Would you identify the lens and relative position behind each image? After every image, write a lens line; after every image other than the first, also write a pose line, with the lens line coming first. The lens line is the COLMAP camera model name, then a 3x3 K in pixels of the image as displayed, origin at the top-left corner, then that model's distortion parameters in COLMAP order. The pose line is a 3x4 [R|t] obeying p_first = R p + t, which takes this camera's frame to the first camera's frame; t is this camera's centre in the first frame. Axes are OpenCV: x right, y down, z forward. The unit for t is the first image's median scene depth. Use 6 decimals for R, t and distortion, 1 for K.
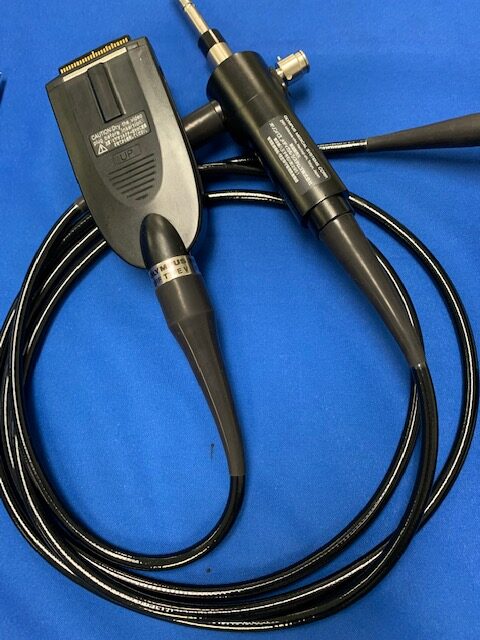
lens RADIAL K [[498.1, 0, 240.0], [0, 498.1, 320.0], [0, 0, 1]] dist [-0.006022, -0.008880]
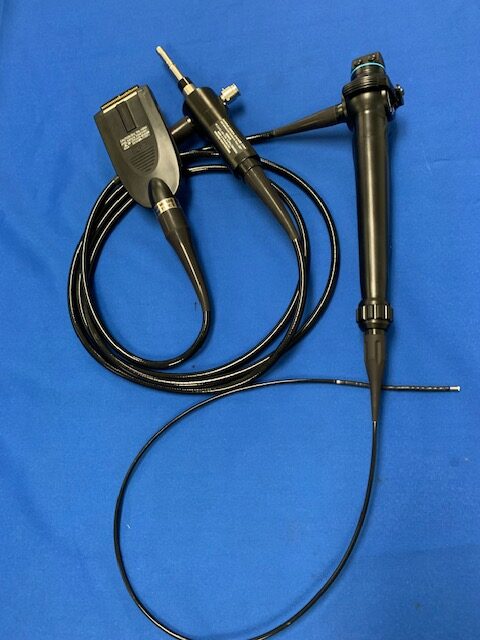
lens RADIAL K [[472.4, 0, 240.0], [0, 472.4, 320.0], [0, 0, 1]] dist [0.003129, -0.001958]
pose [[0.995785, -0.062637, -0.067006, 0.211789], [0.058515, 0.996372, -0.061800, 0.414432], [0.070634, 0.057619, 0.995837, -0.649873]]
